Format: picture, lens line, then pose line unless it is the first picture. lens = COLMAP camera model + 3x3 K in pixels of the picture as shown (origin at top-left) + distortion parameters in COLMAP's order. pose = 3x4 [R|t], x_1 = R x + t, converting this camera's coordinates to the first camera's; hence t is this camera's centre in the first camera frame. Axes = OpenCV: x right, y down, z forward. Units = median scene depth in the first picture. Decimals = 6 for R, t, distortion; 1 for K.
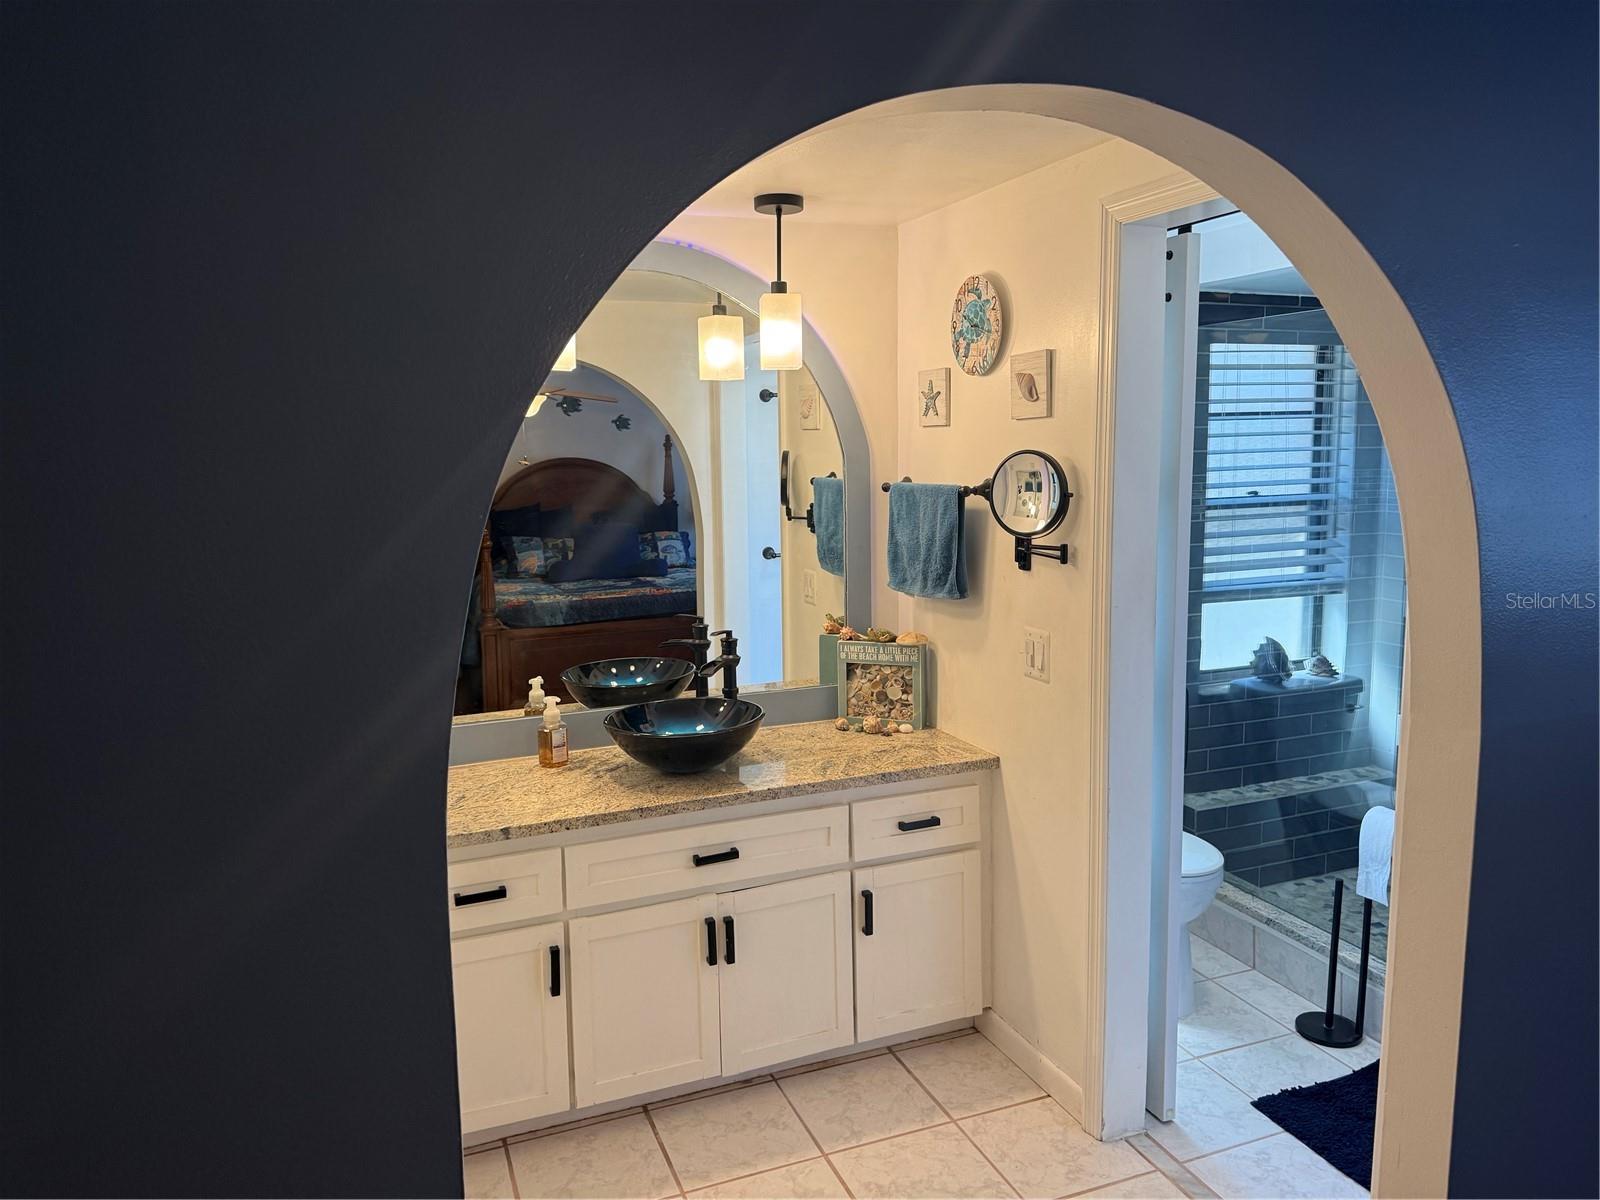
lens RADIAL K [[1153.2, 0, 789.0], [0, 1153.2, 599.6], [0, 0, 1]] dist [0.088943, -0.124005]
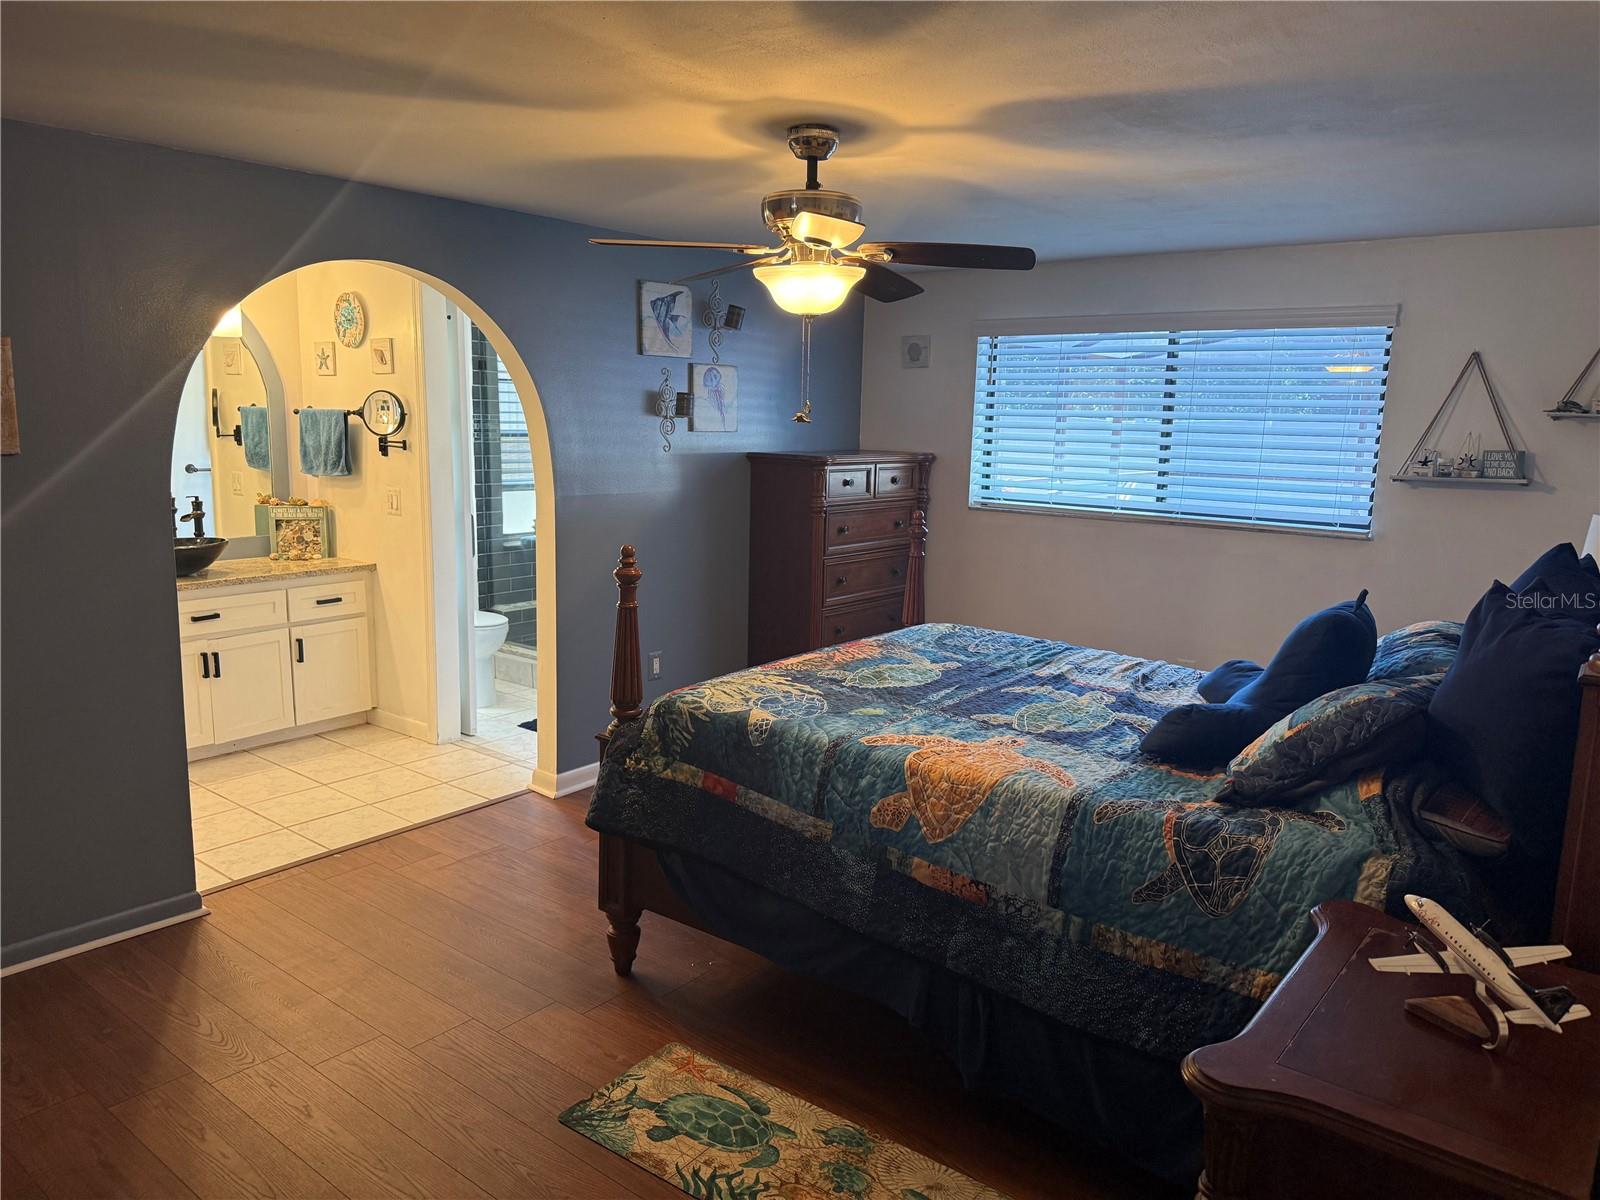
lens RADIAL K [[1153.2, 0, 789.0], [0, 1153.2, 599.6], [0, 0, 1]] dist [0.088943, -0.124005]
pose [[0.871755, -0.047005, 0.487682, -0.139395], [0.034151, 0.998796, 0.035223, 0.147475], [-0.488750, -0.014051, 0.872311, -0.867160]]
